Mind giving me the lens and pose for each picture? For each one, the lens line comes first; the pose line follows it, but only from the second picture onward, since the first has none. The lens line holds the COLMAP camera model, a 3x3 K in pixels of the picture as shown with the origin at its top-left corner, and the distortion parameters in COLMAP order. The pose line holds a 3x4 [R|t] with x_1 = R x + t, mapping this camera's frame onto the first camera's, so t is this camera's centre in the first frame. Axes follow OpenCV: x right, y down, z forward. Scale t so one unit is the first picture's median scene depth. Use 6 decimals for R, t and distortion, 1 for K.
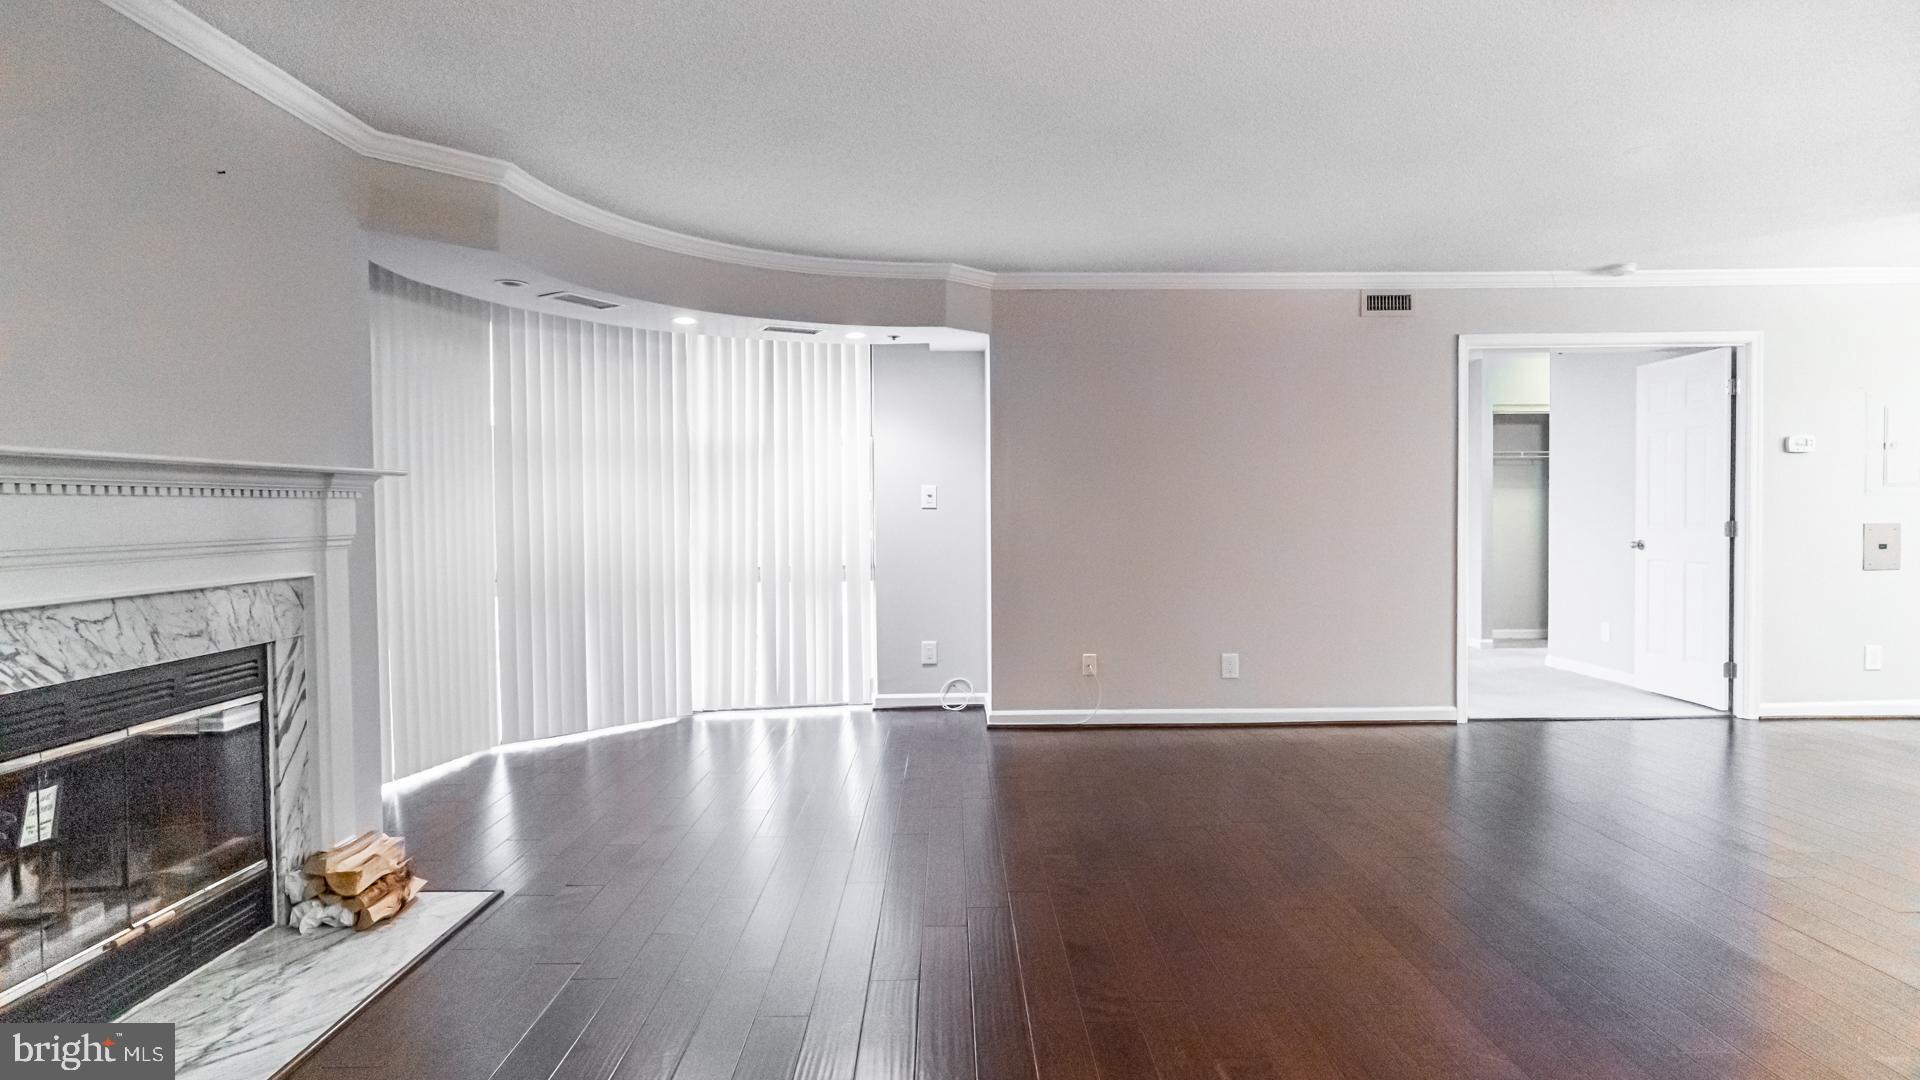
lens RADIAL K [[1051.0, 0, 969.1], [0, 1051.0, 538.7], [0, 0, 1]] dist [0.004669, 0.000436]
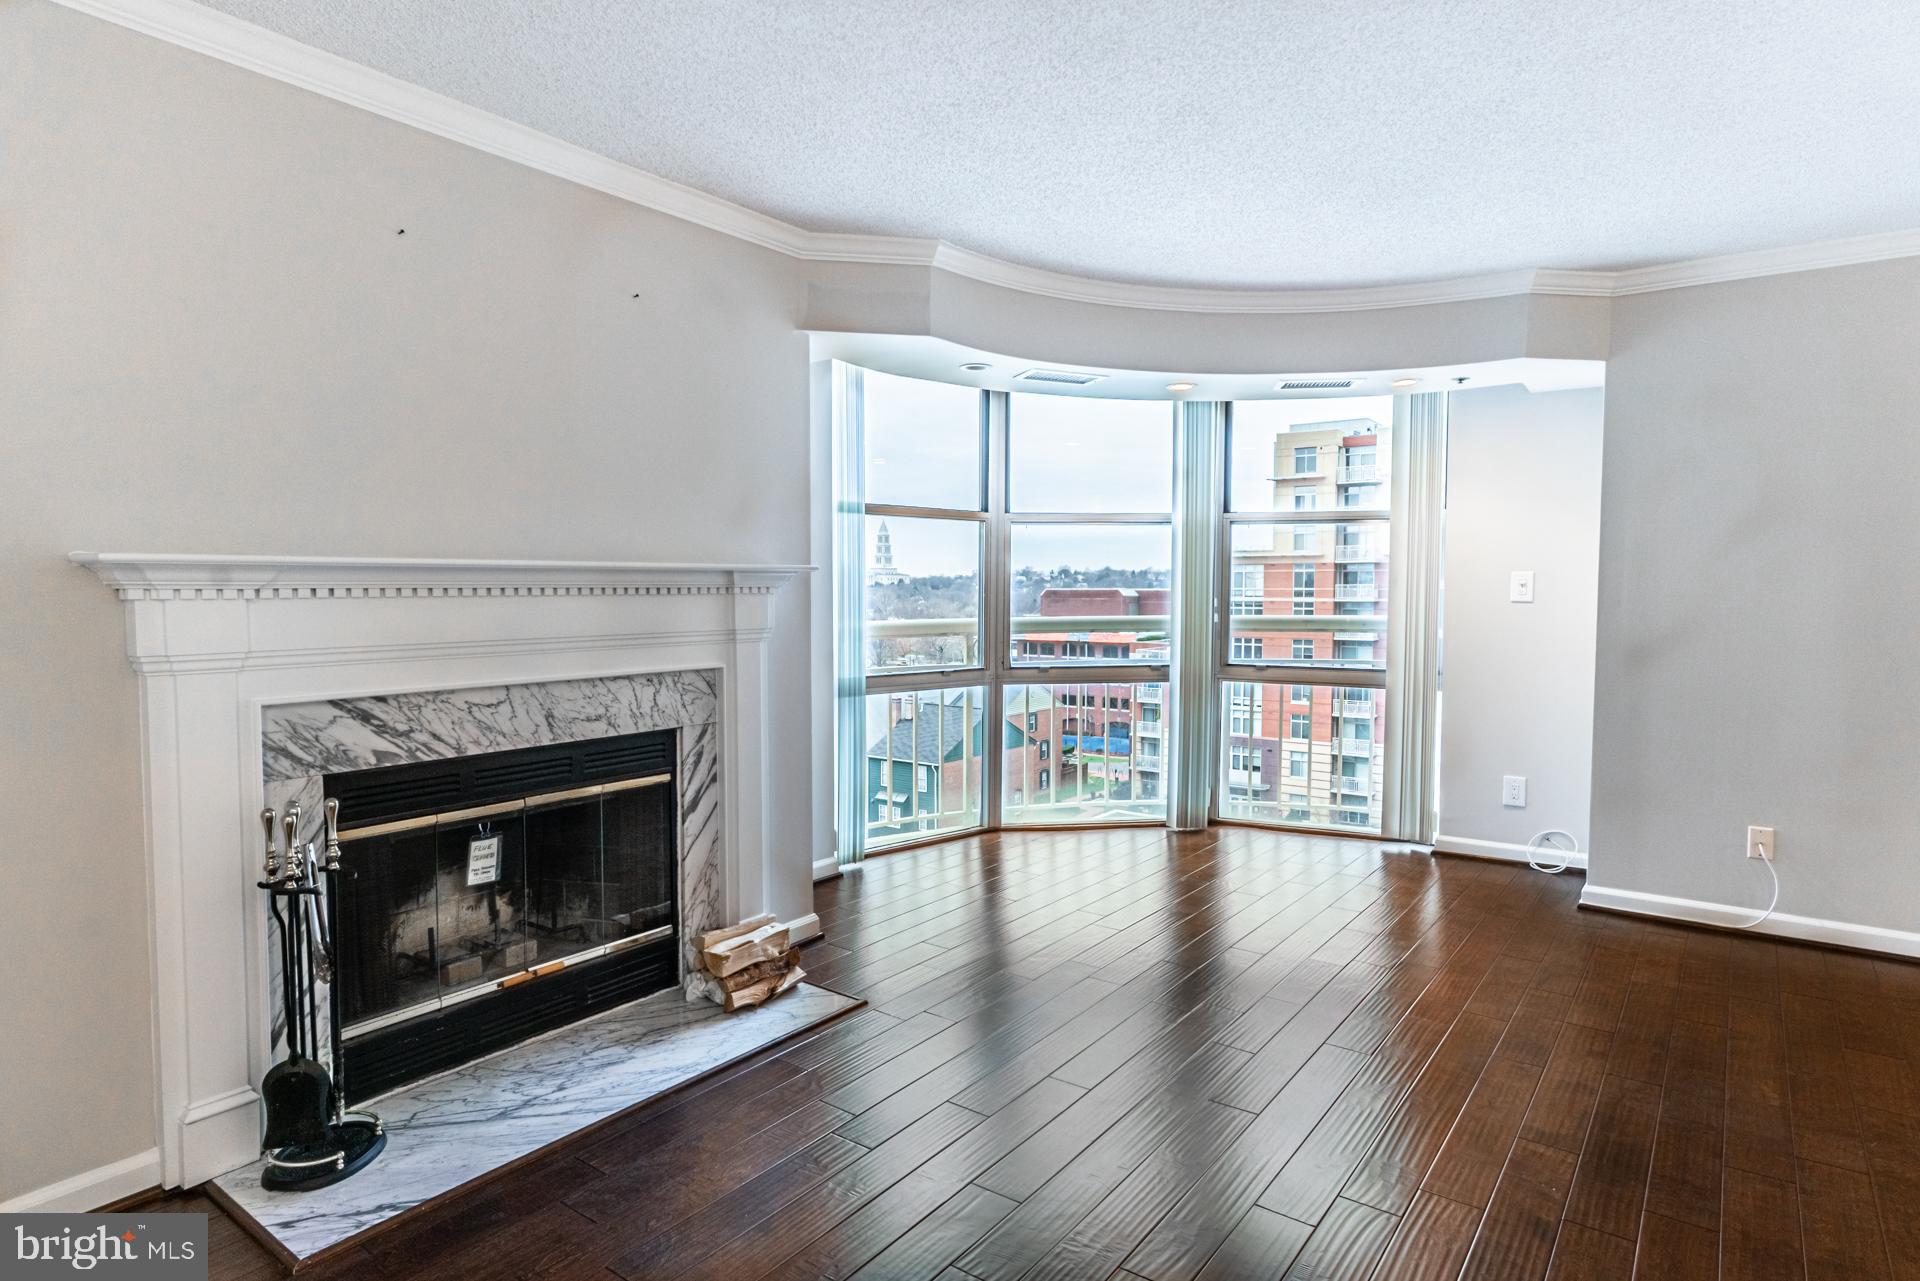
lens RADIAL K [[1055.0, 0, 954.5], [0, 1055.0, 638.9], [0, 0, 1]] dist [-0.000198, -0.000333]
pose [[0.794242, 0.040999, -0.606217, 0.218795], [-0.026389, 0.999107, 0.032997, -0.036623], [0.607029, -0.010210, 0.794614, 0.315886]]
